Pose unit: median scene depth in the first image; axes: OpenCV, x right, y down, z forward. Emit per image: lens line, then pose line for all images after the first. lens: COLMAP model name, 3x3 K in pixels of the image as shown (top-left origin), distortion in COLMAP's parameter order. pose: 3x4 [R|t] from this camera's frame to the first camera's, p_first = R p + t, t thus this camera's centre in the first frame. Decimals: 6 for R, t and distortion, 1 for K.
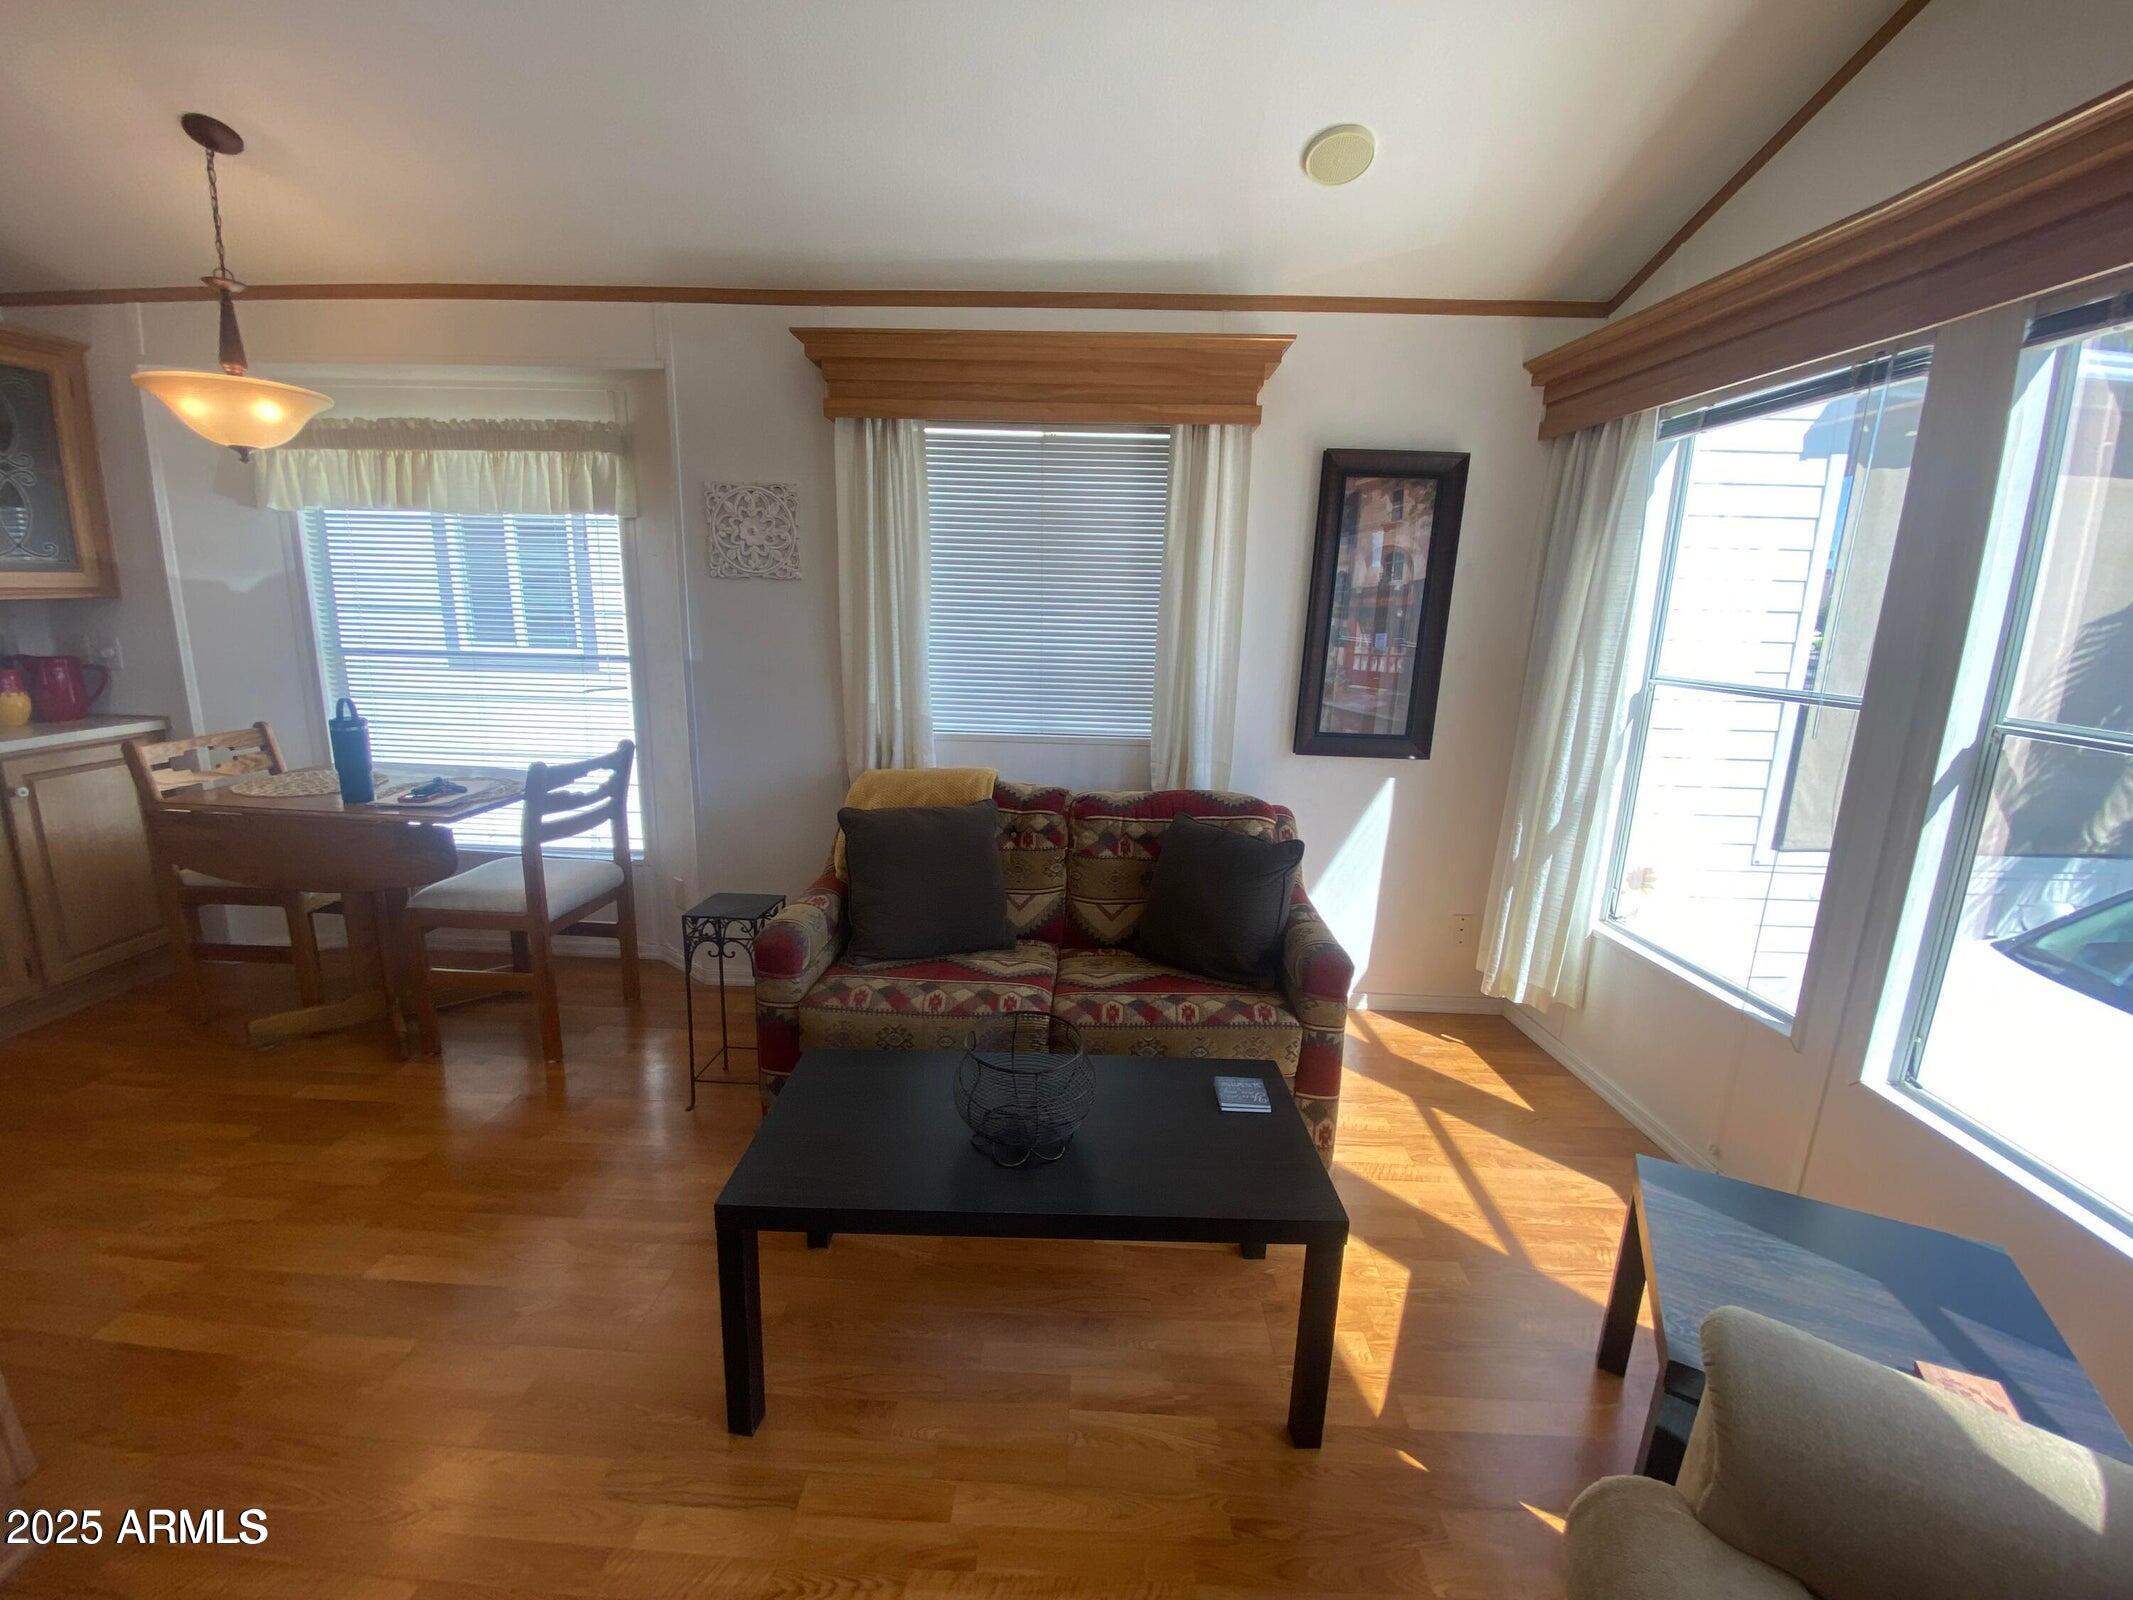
lens RADIAL K [[860.5, 0, 1070.3], [0, 860.5, 793.3], [0, 0, 1]] dist [0.009227, -0.016000]
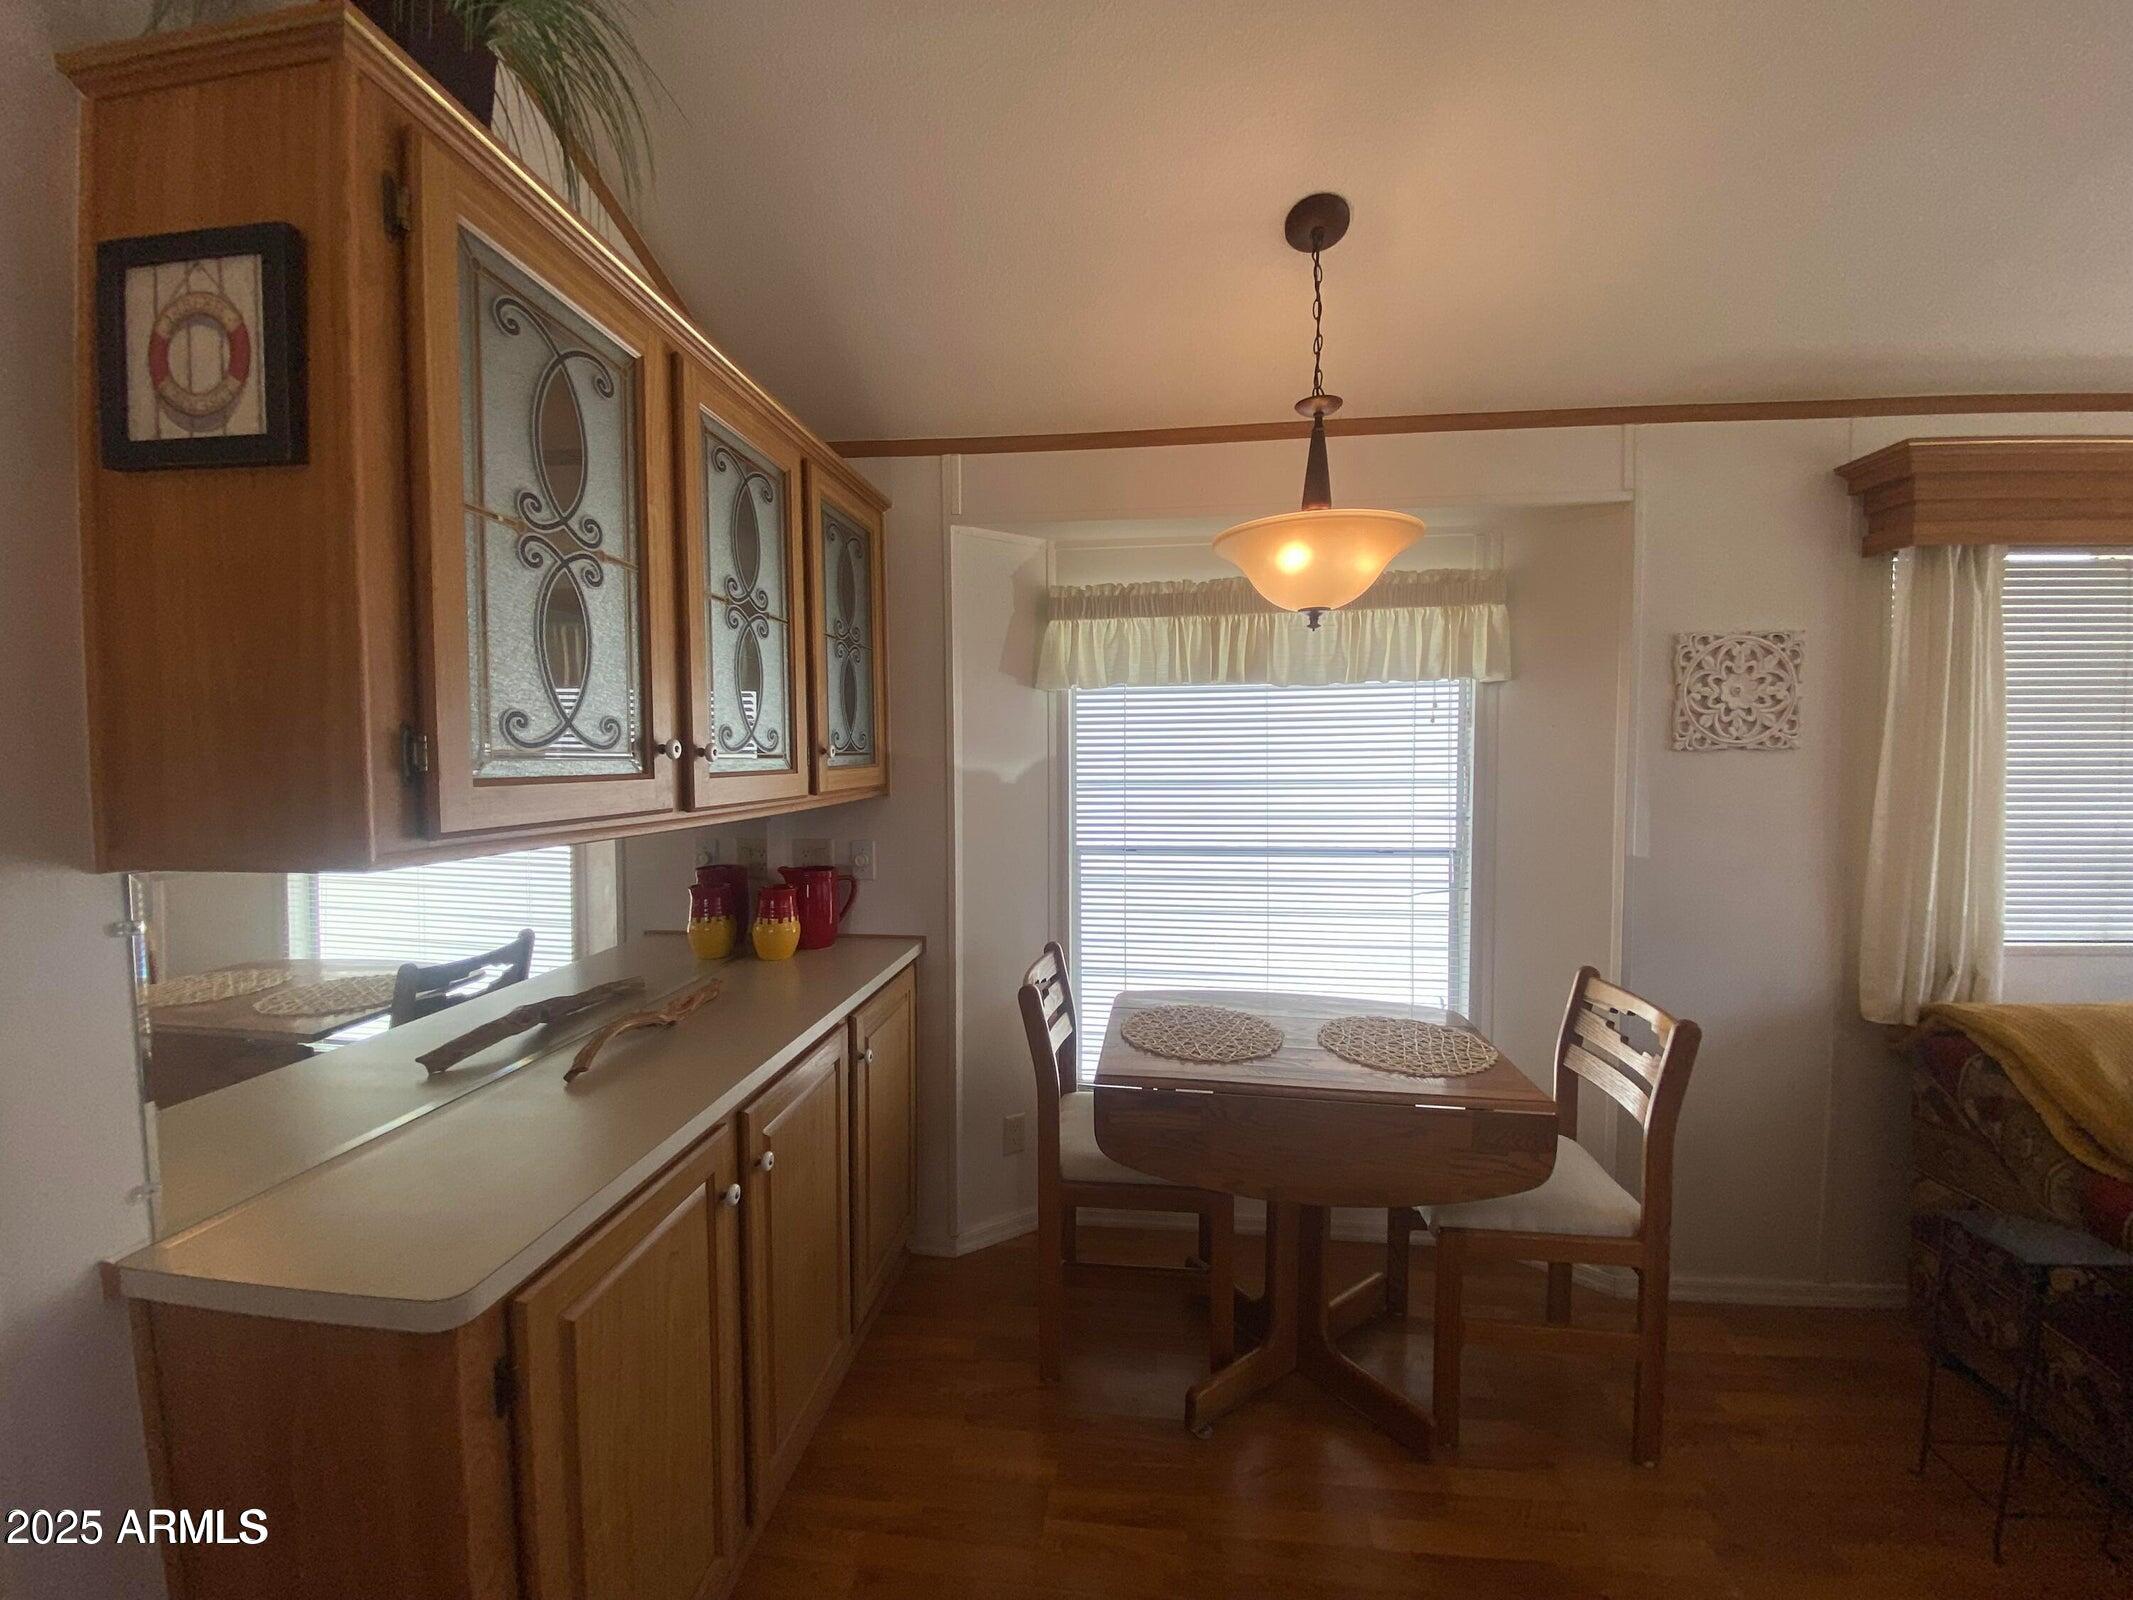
lens RADIAL K [[860.5, 0, 1070.3], [0, 860.5, 793.3], [0, 0, 1]] dist [0.009227, -0.016000]
pose [[0.993347, -0.028935, -0.111468, -0.888812], [0.011742, 0.988325, -0.151906, -0.101903], [0.114562, 0.149586, 0.982089, 0.179072]]
